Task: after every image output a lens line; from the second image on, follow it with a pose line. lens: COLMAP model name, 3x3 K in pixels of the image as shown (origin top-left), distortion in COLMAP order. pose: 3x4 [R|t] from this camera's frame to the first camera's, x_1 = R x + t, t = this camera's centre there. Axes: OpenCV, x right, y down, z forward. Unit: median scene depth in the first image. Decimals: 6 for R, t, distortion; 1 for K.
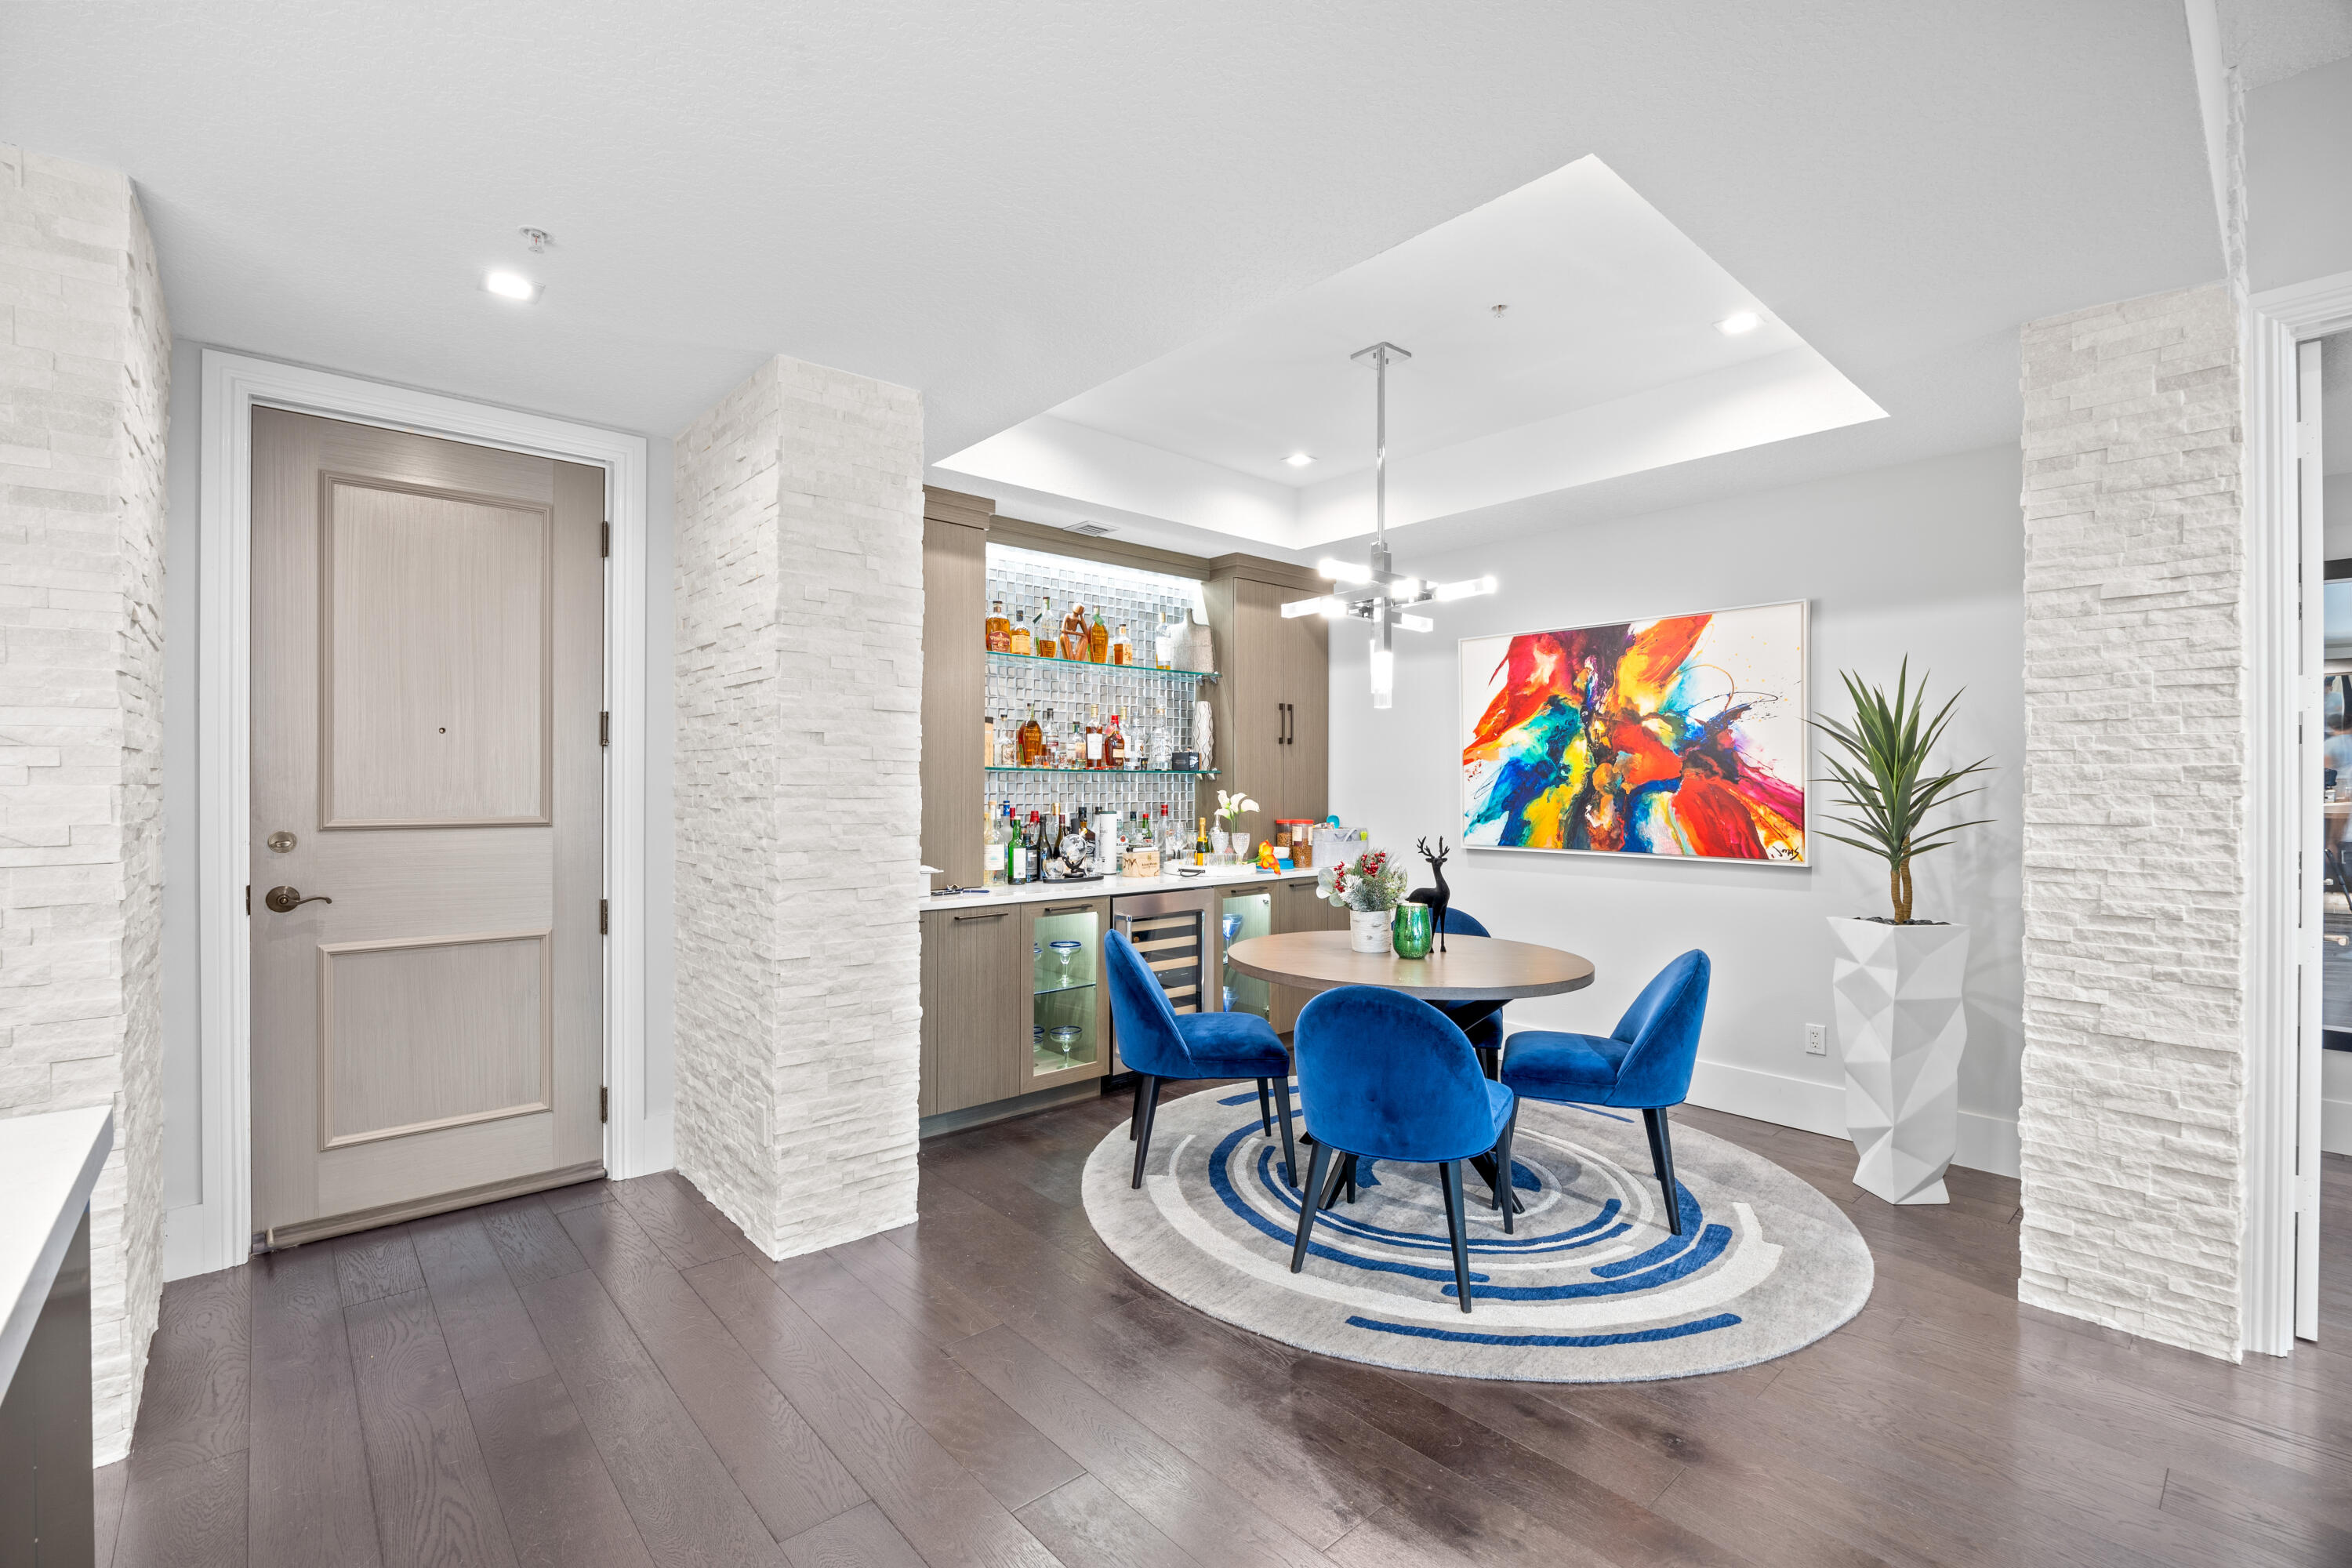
lens RADIAL K [[1038.2, 0, 1160.2], [0, 1038.2, 779.9], [0, 0, 1]] dist [-0.005334, -0.000093]
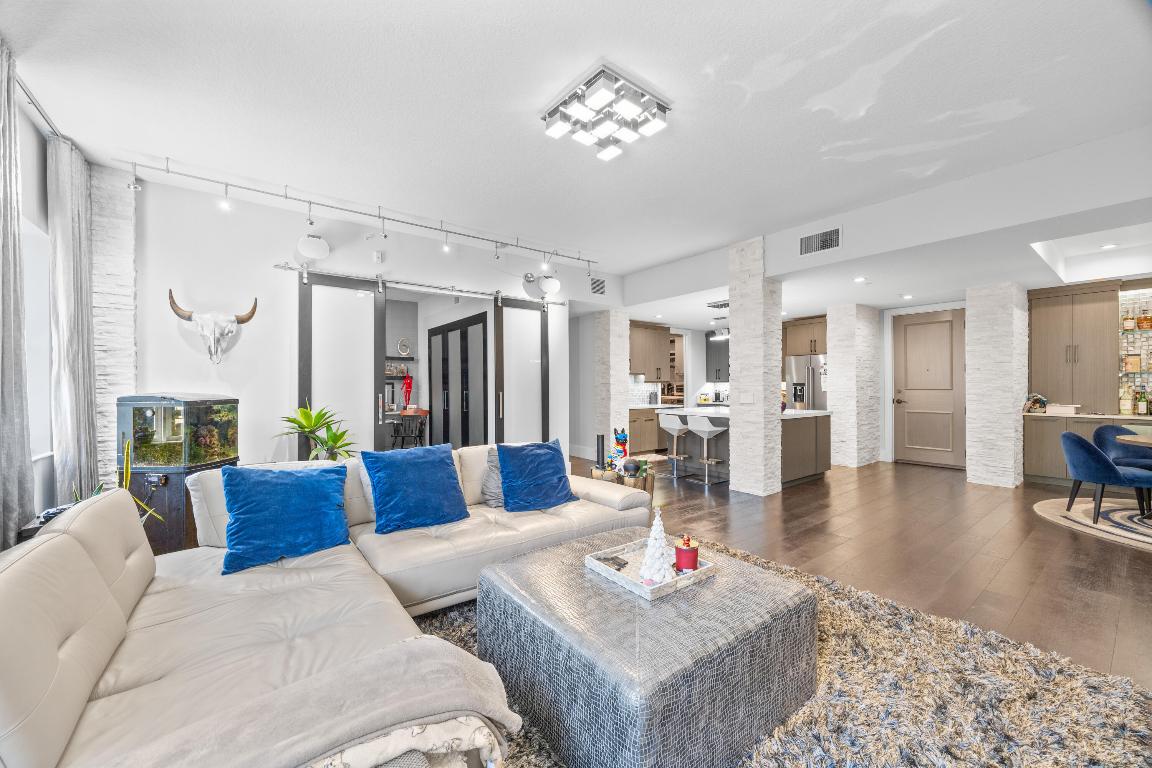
lens RADIAL K [[440.7, 0, 577.8], [0, 440.7, 390.7], [0, 0, 1]] dist [-0.000877, -0.000839]
pose [[-0.068424, 0.010818, -0.997598, 1.110607], [0.013478, 0.999860, 0.009918, 0.005221], [0.997565, -0.012767, -0.068560, -0.395978]]
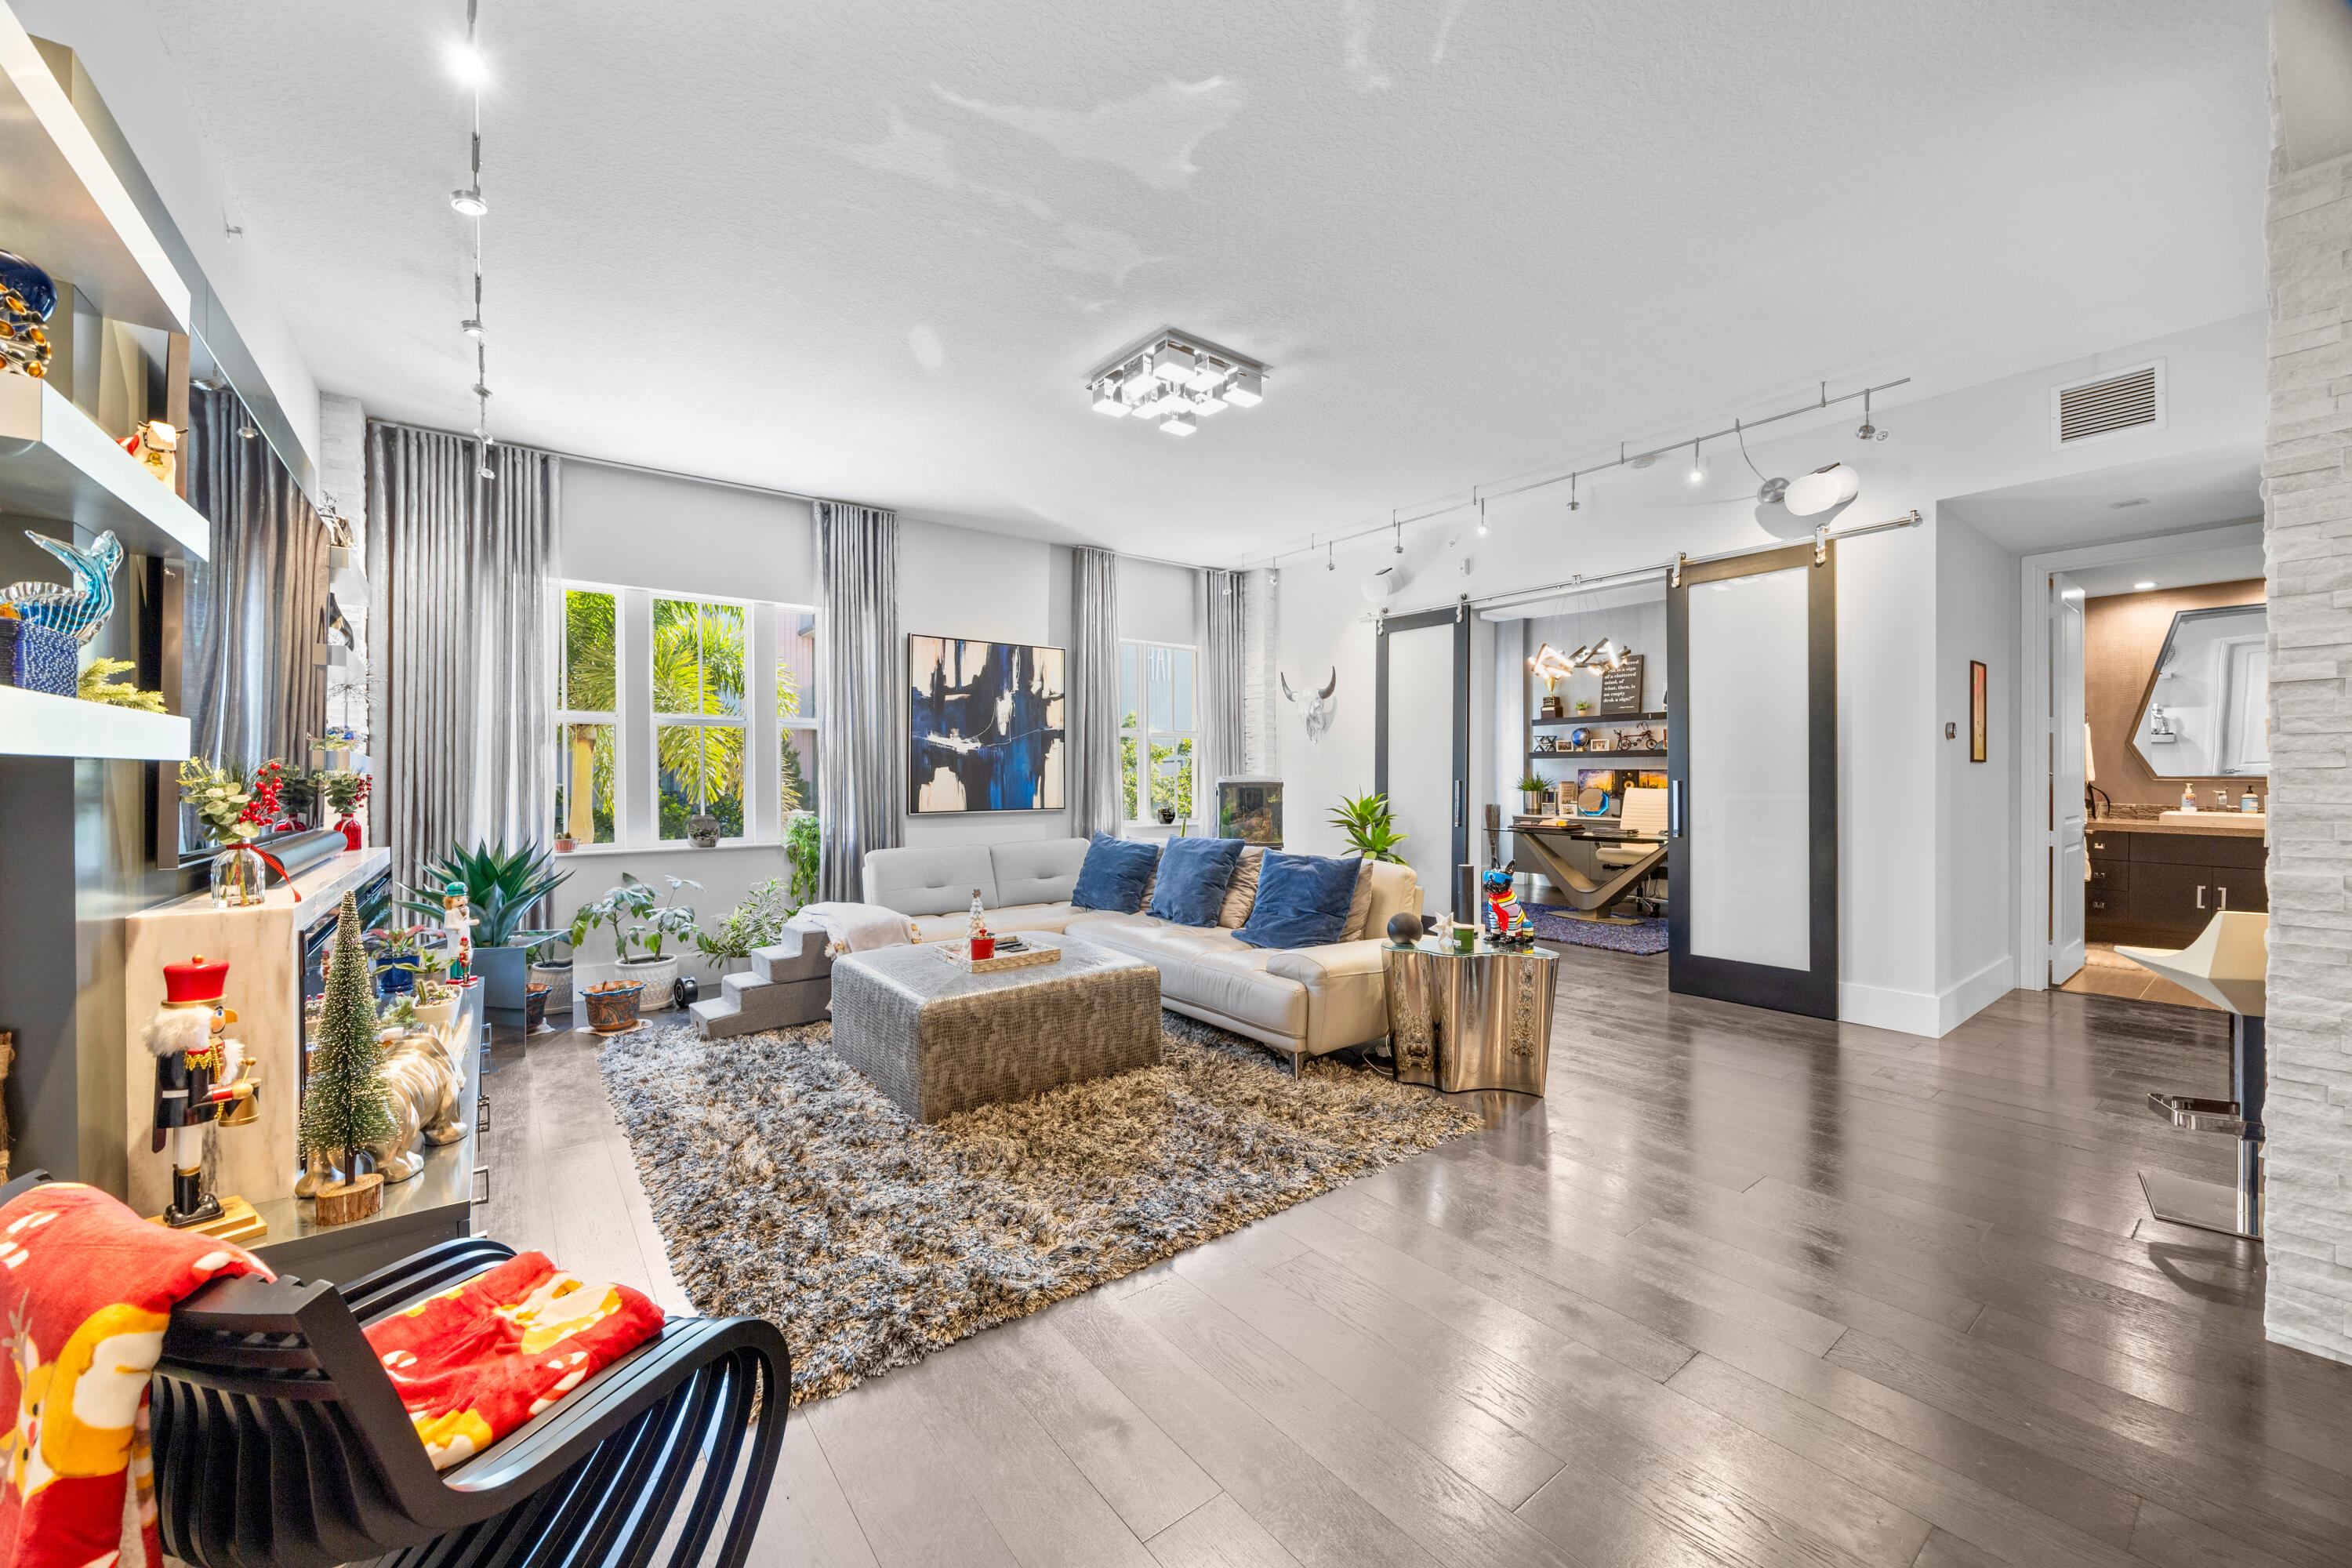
lens RADIAL K [[899.8, 0, 1166.8], [0, 899.8, 777.4], [0, 0, 1]] dist [-0.000877, -0.000839]
pose [[-0.997487, 0.001684, 0.070836, 0.456708], [0.001141, 0.999970, -0.007695, 0.024469], [-0.070847, -0.007595, -0.997458, 0.465381]]
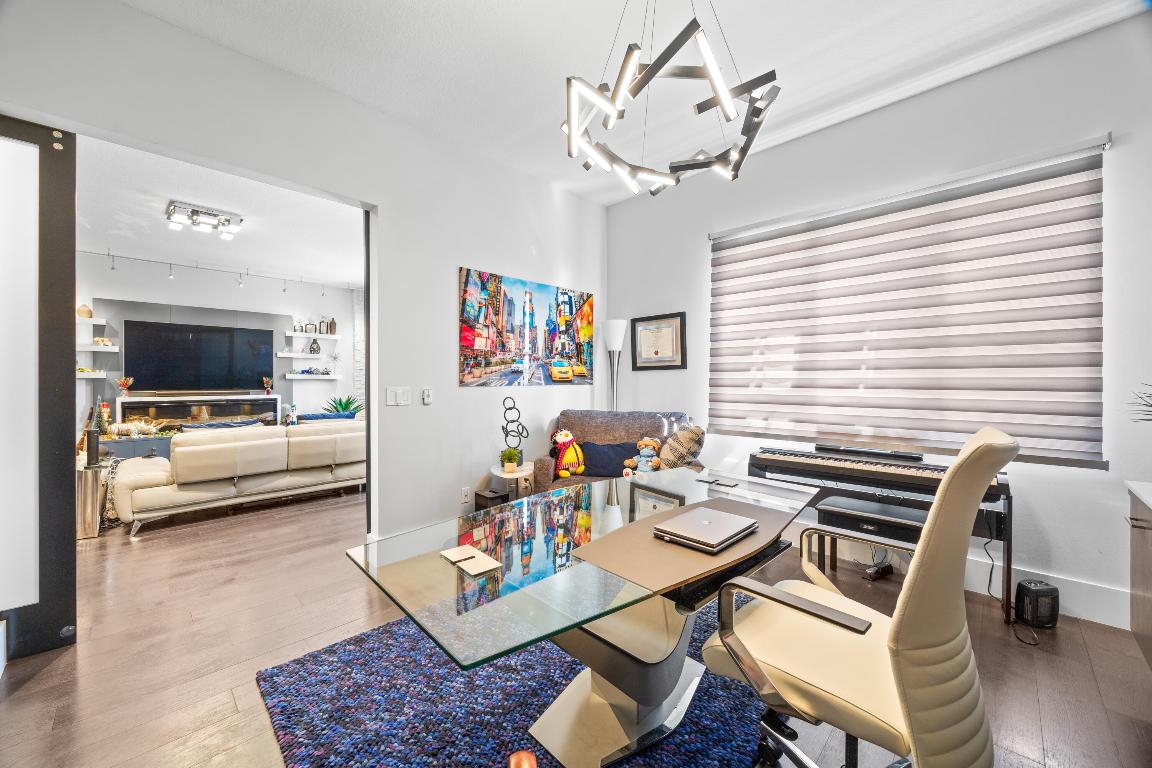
lens RADIAL K [[440.7, 0, 573.9], [0, 440.7, 383.9], [0, 0, 1]] dist [-0.000877, -0.000839]
pose [[-0.066191, -0.010214, 0.997755, -0.595036], [-0.008315, 0.999919, 0.009684, 0.008079], [-0.997772, -0.007656, -0.066271, -1.205718]]
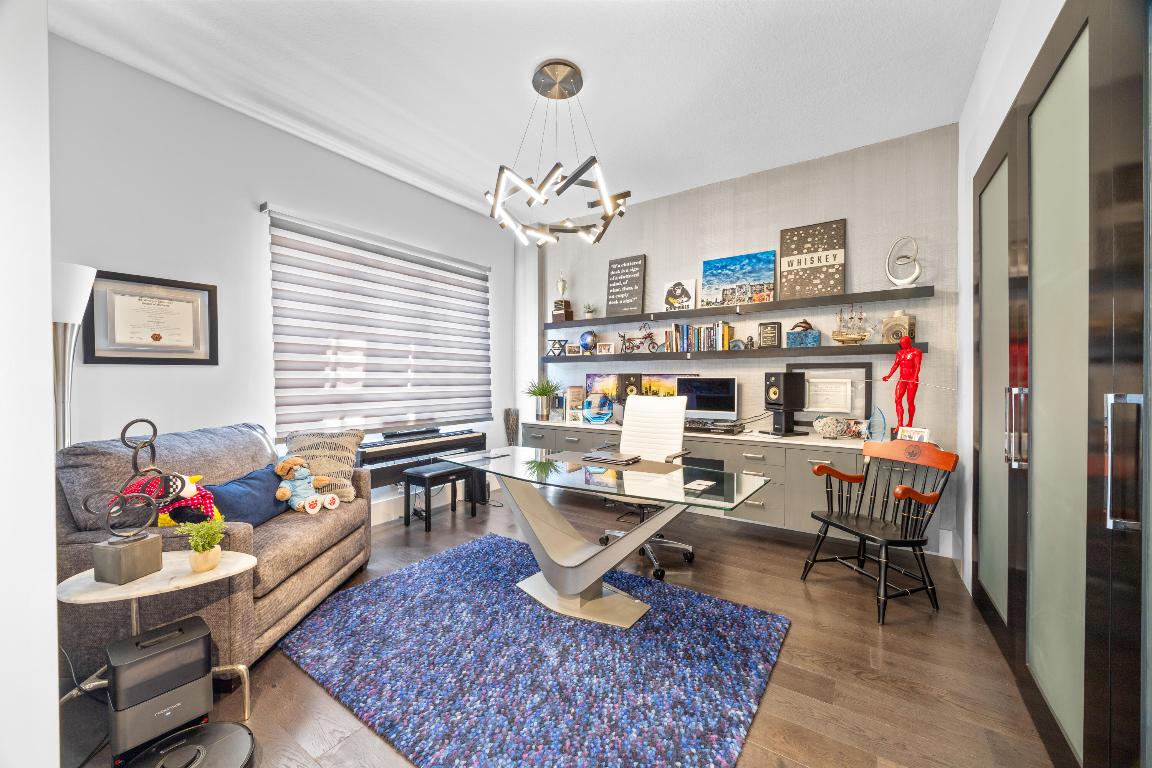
lens RADIAL K [[440.7, 0, 575.9], [0, 440.7, 379.0], [0, 0, 1]] dist [-0.000877, -0.000839]
pose [[-0.967017, -0.000373, -0.254710, -0.079947], [0.002078, 0.999954, -0.009354, 0.012210], [0.254702, -0.009574, -0.966972, -0.744104]]
